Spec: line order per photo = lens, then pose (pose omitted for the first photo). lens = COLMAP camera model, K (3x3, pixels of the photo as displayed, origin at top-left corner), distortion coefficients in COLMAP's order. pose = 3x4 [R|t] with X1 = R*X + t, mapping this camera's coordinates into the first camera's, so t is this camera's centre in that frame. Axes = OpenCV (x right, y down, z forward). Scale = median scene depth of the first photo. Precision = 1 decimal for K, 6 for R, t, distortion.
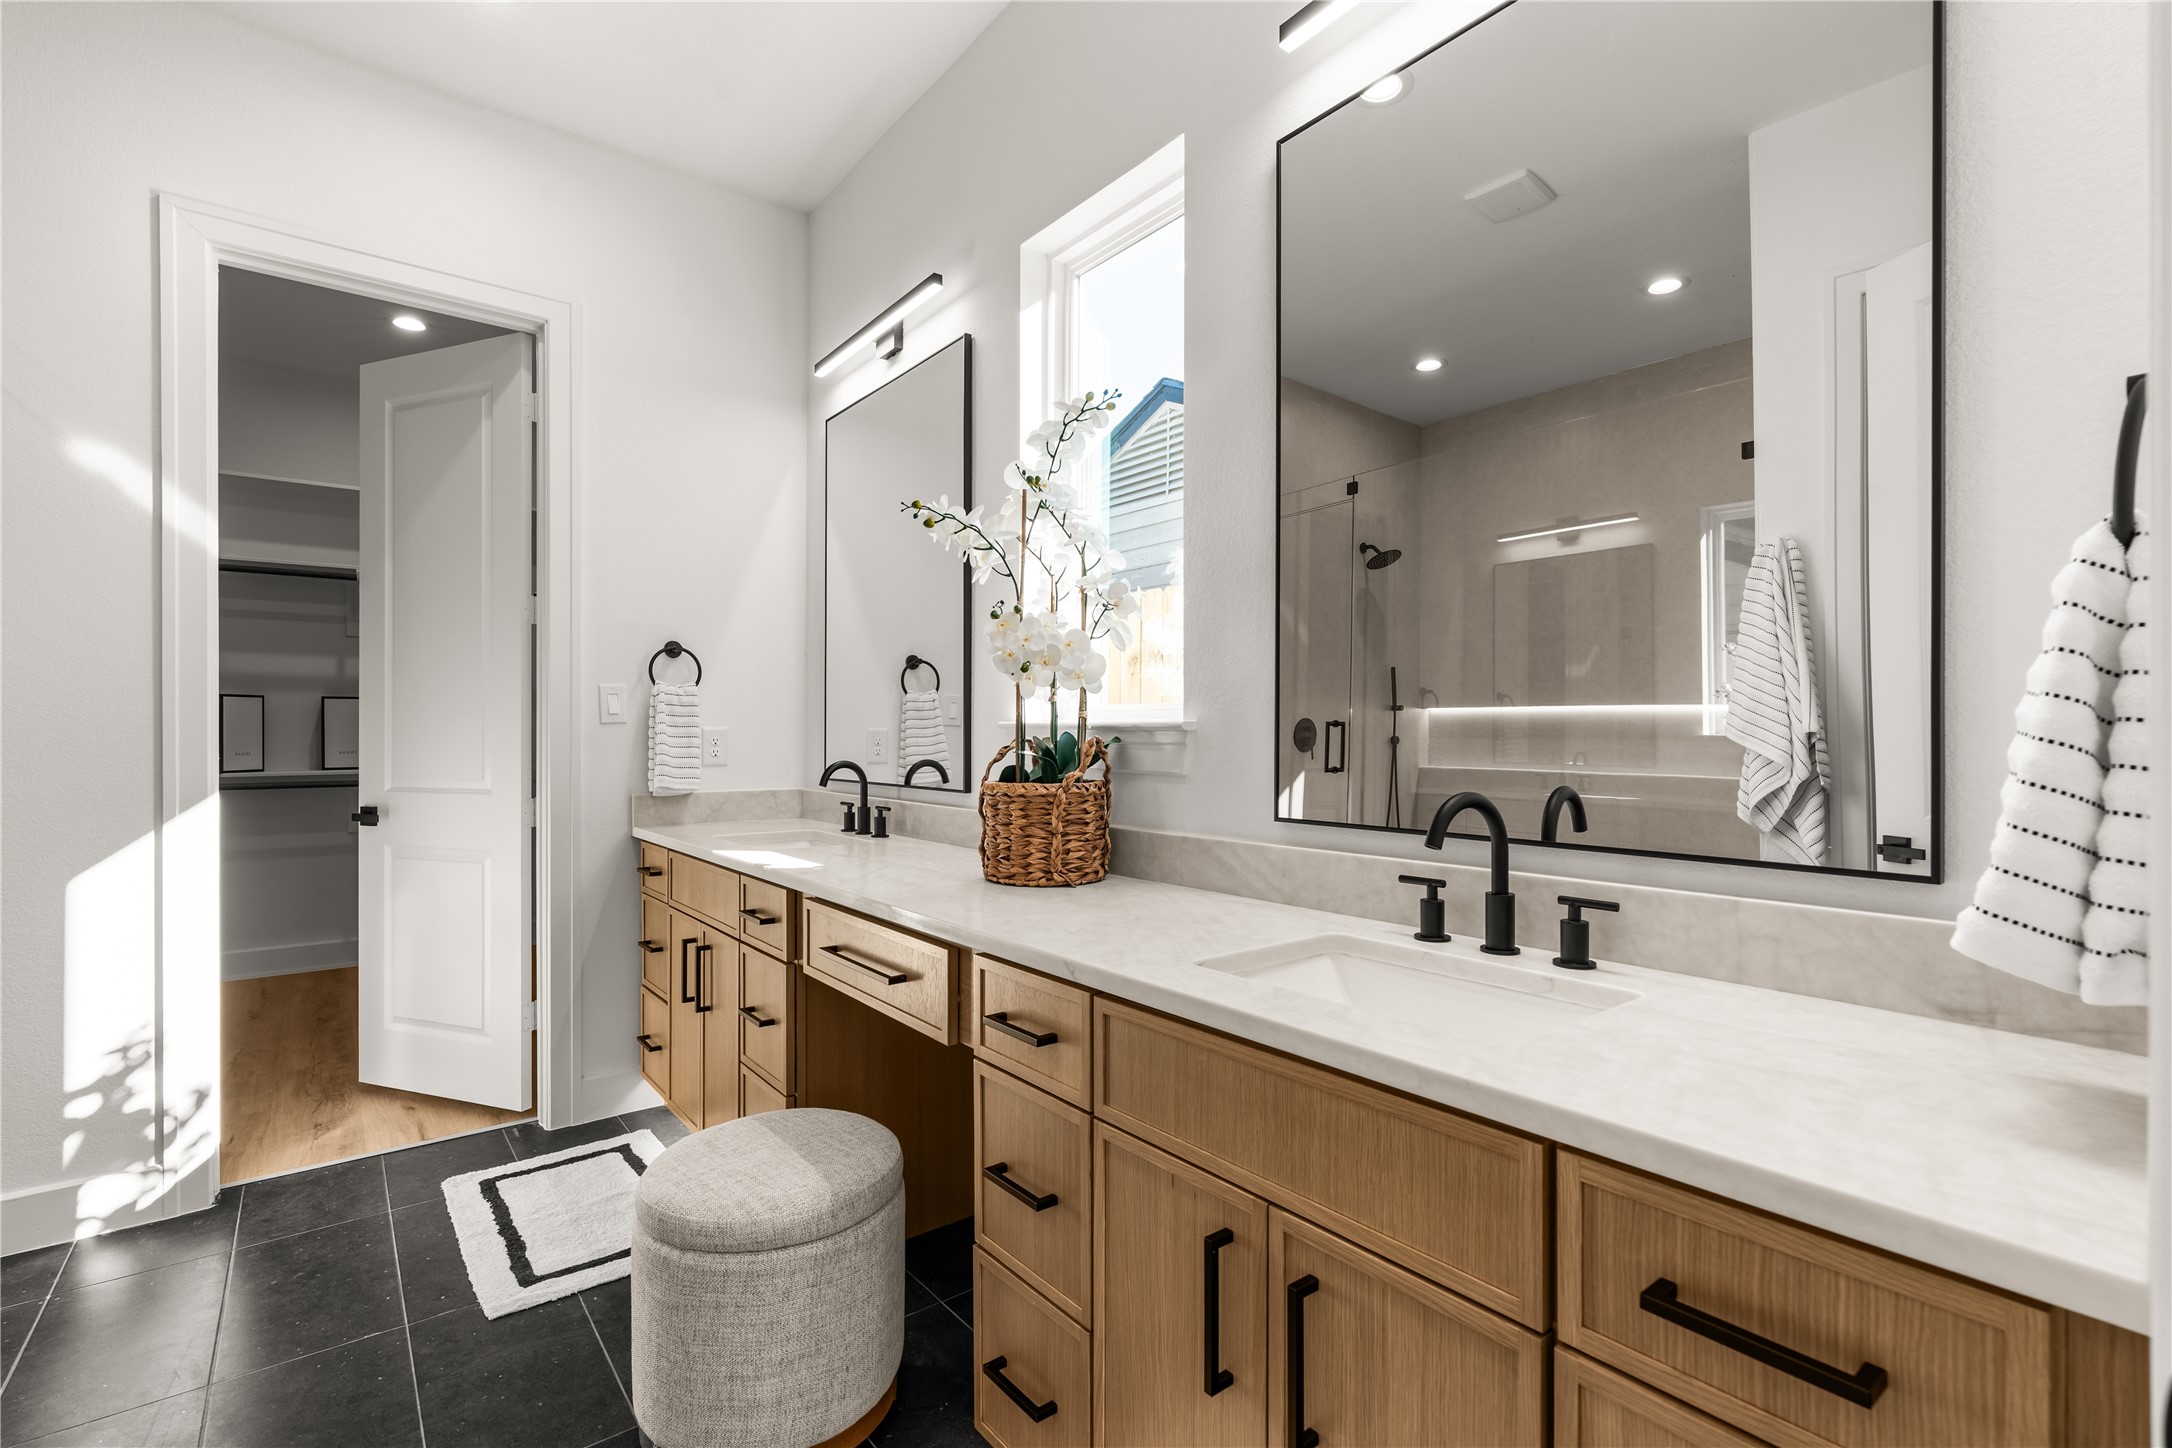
lens RADIAL K [[984.0, 0, 1044.0], [0, 984.0, 732.3], [0, 0, 1]] dist [0.012090, -0.001583]
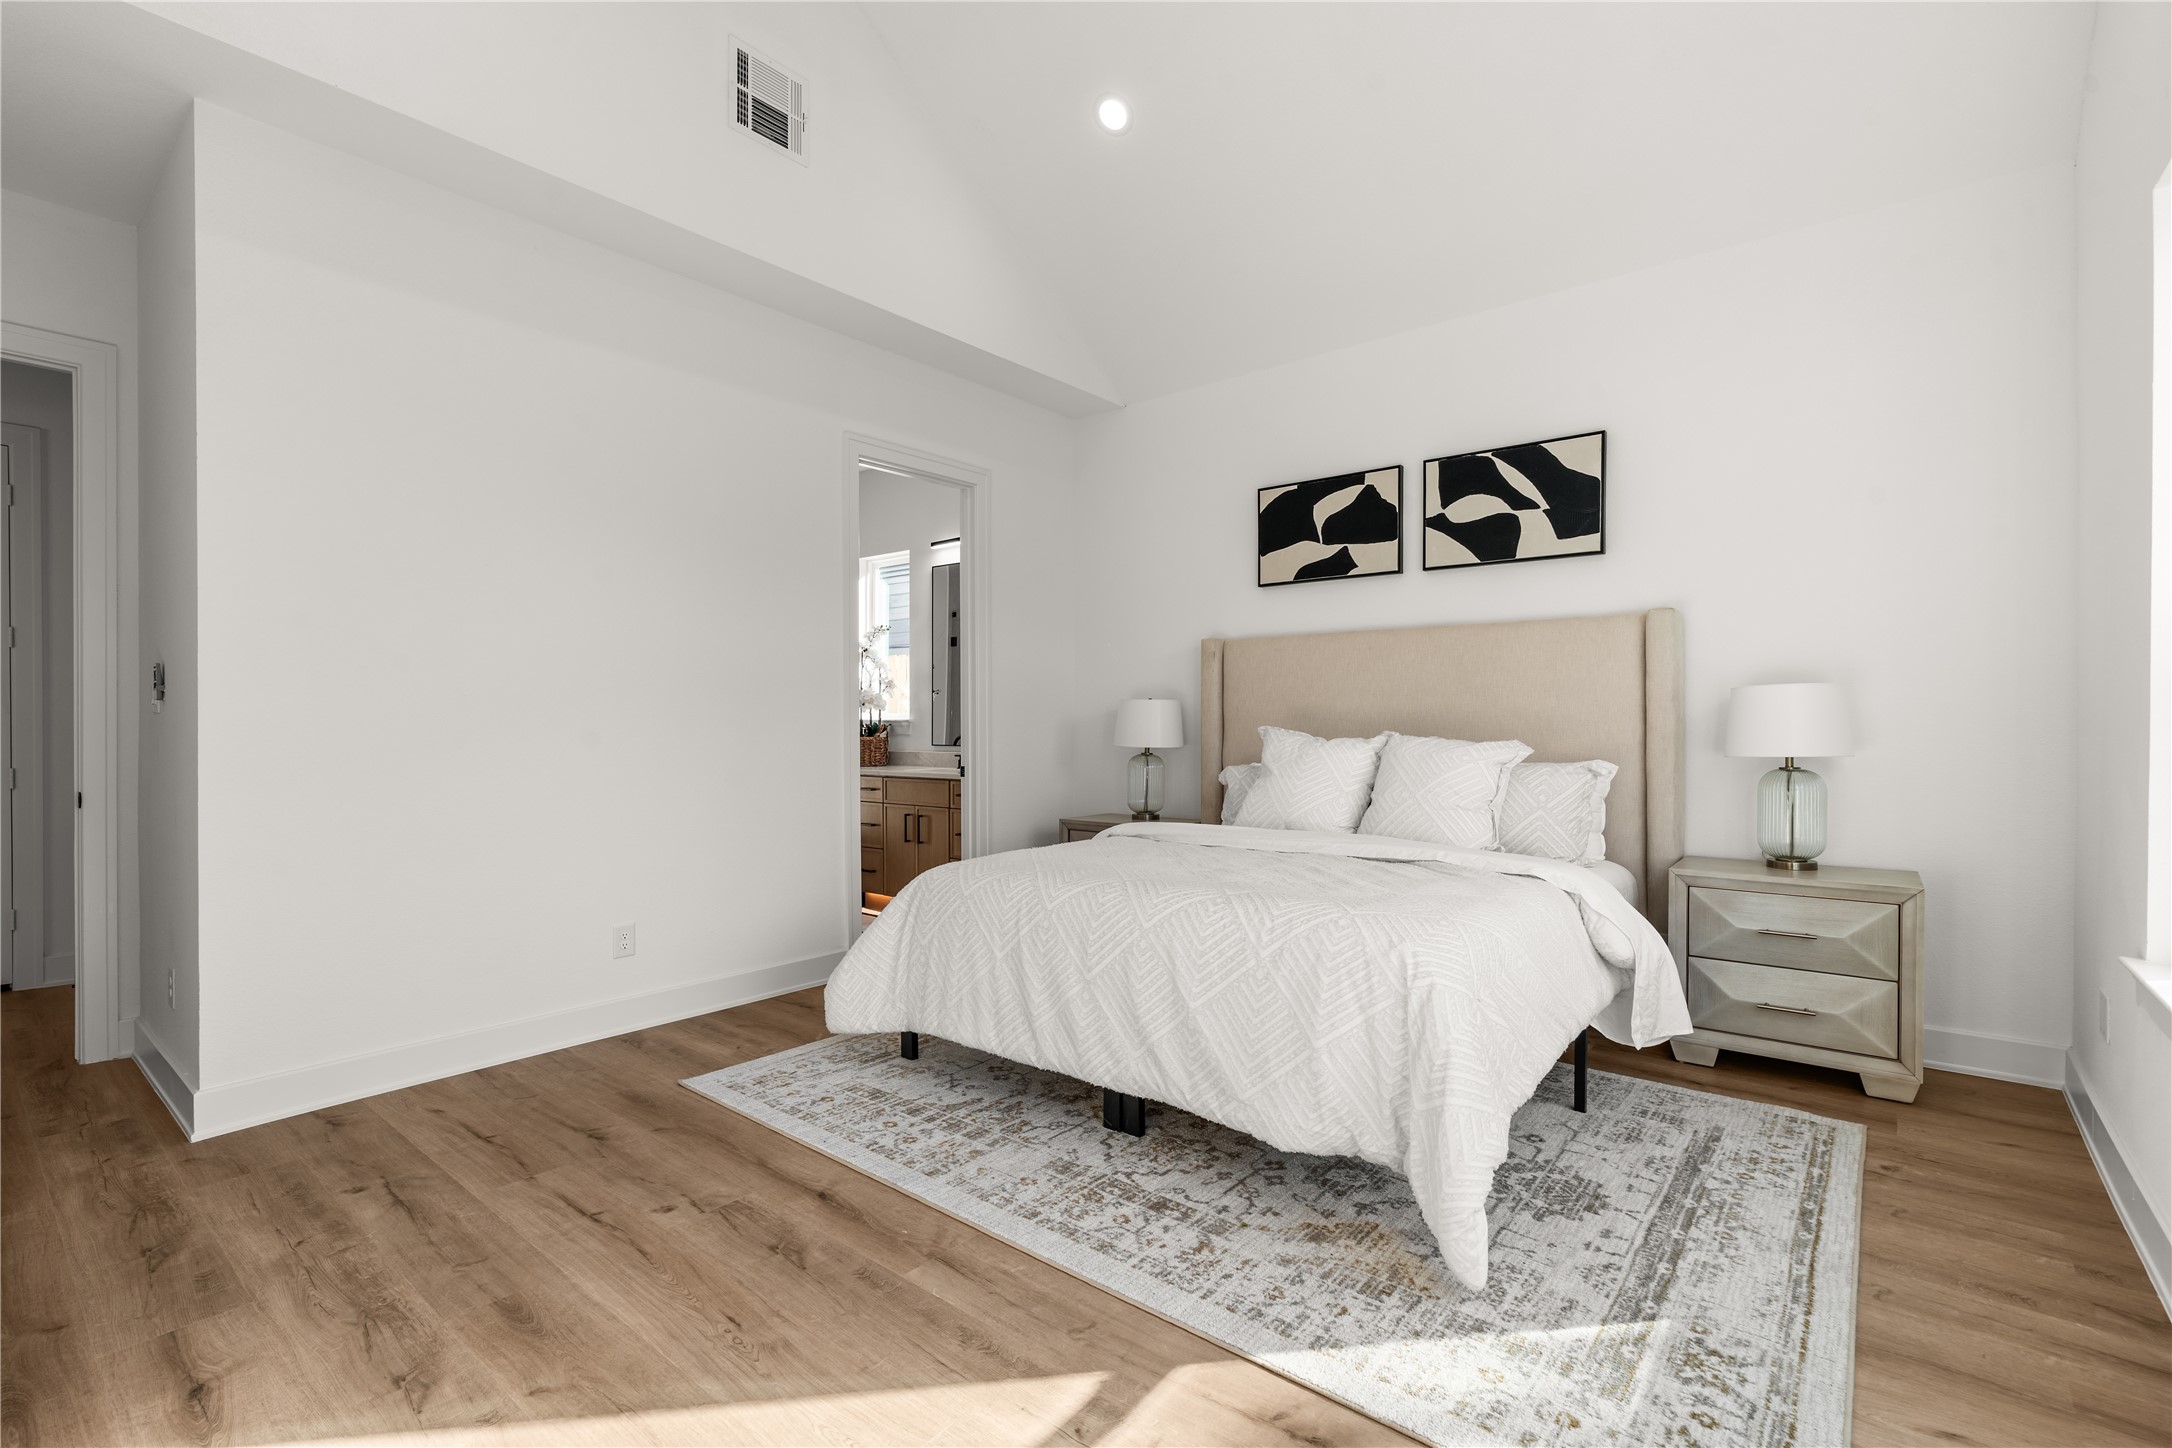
lens RADIAL K [[984.0, 0, 1086.7], [0, 984.0, 732.0], [0, 0, 1]] dist [0.012090, -0.001583]
pose [[0.968719, -0.003988, 0.248127, -0.111296], [0.001305, 0.999939, 0.010978, -0.003700], [-0.248156, -0.010311, 0.968665, -2.448415]]
